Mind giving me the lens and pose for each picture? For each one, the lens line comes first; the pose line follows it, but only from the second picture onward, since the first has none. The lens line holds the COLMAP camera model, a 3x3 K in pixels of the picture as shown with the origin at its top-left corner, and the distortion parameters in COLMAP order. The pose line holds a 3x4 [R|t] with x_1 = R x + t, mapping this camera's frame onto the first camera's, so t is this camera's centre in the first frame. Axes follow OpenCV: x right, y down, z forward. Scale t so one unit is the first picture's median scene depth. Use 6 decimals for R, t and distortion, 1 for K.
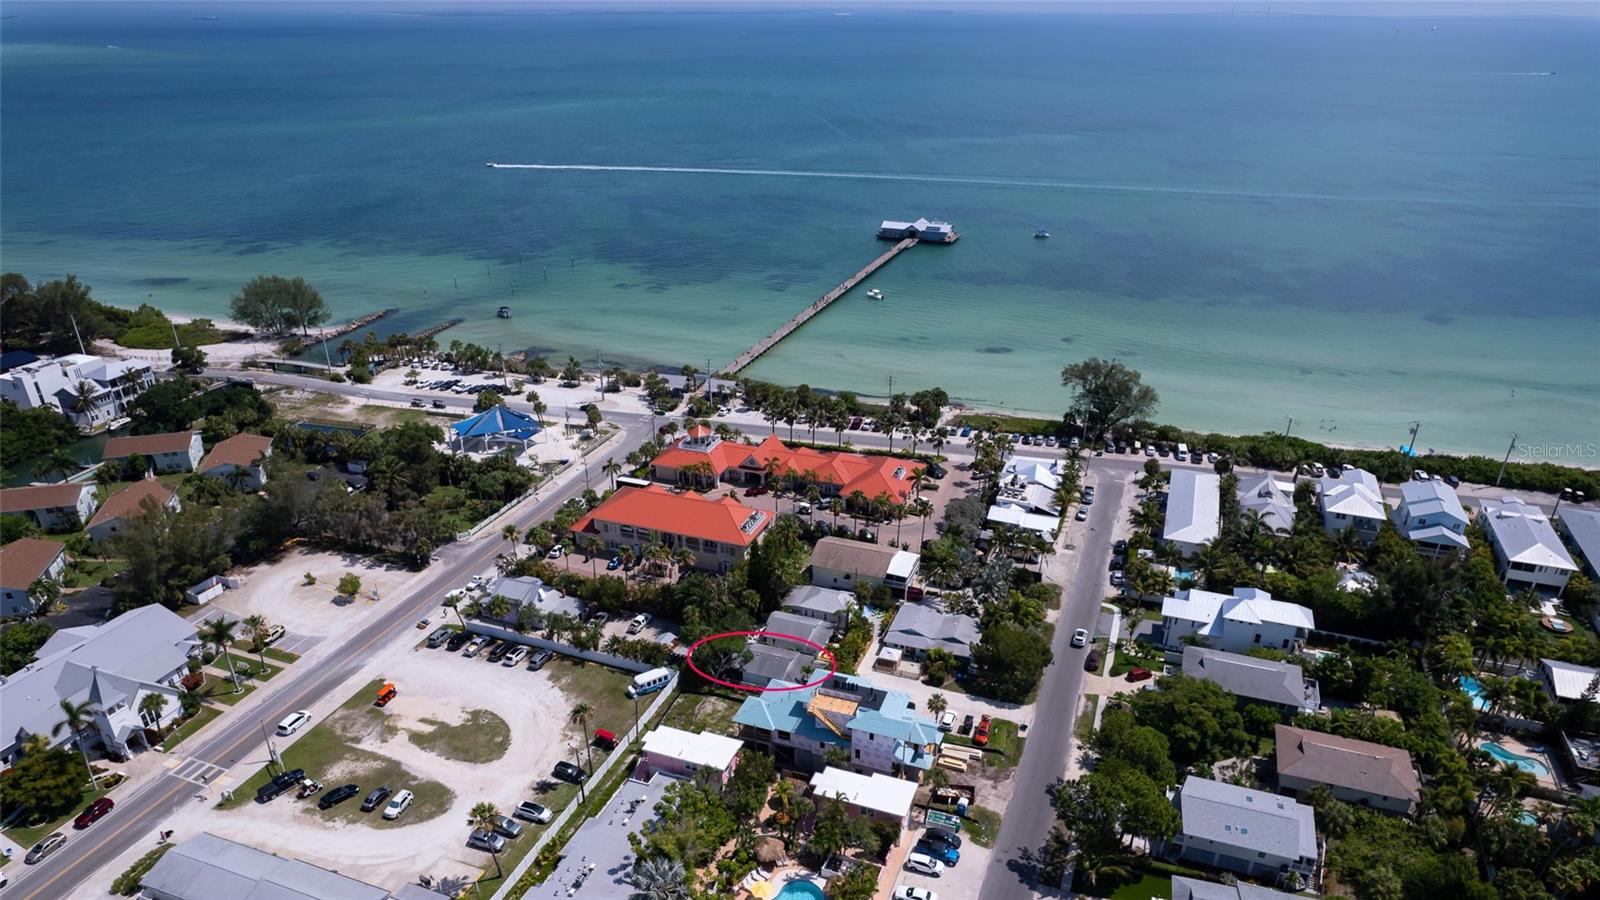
lens RADIAL K [[1032.3, 0, 804.0], [0, 1032.3, 503.7], [0, 0, 1]] dist [-0.076804, 0.066771]
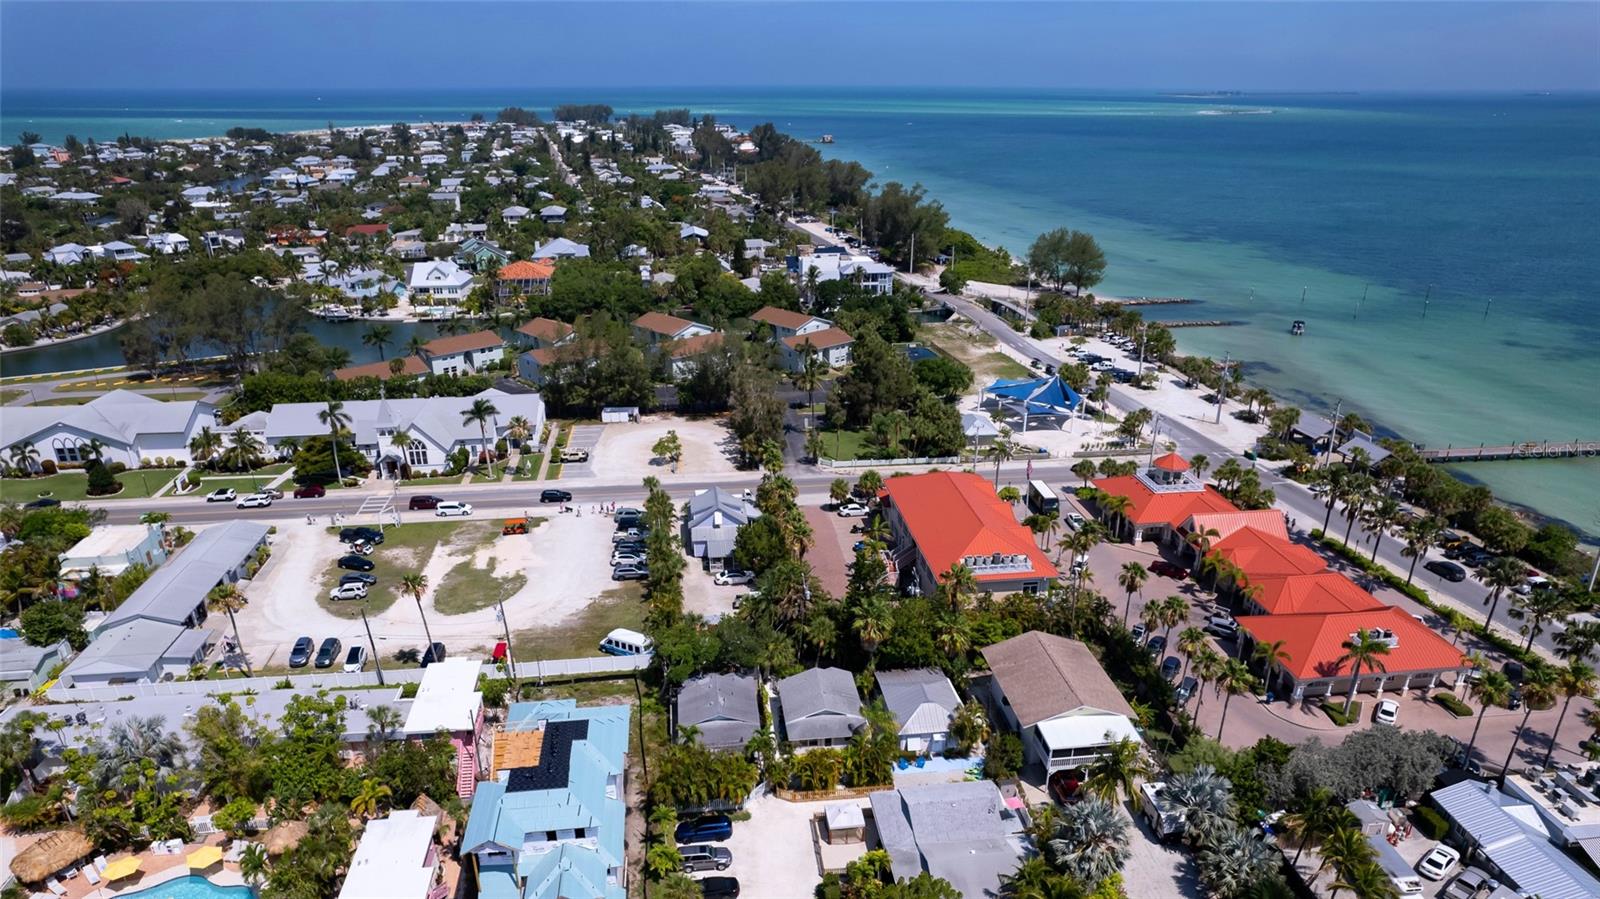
lens RADIAL K [[1032.3, 0, 804.0], [0, 1032.3, 503.2], [0, 0, 1]] dist [-0.076804, 0.066771]
pose [[0.461587, 0.333676, -0.821948, 0.361869], [-0.385347, 0.909996, 0.153018, -0.061375], [0.799028, 0.246104, 0.548623, 0.501476]]
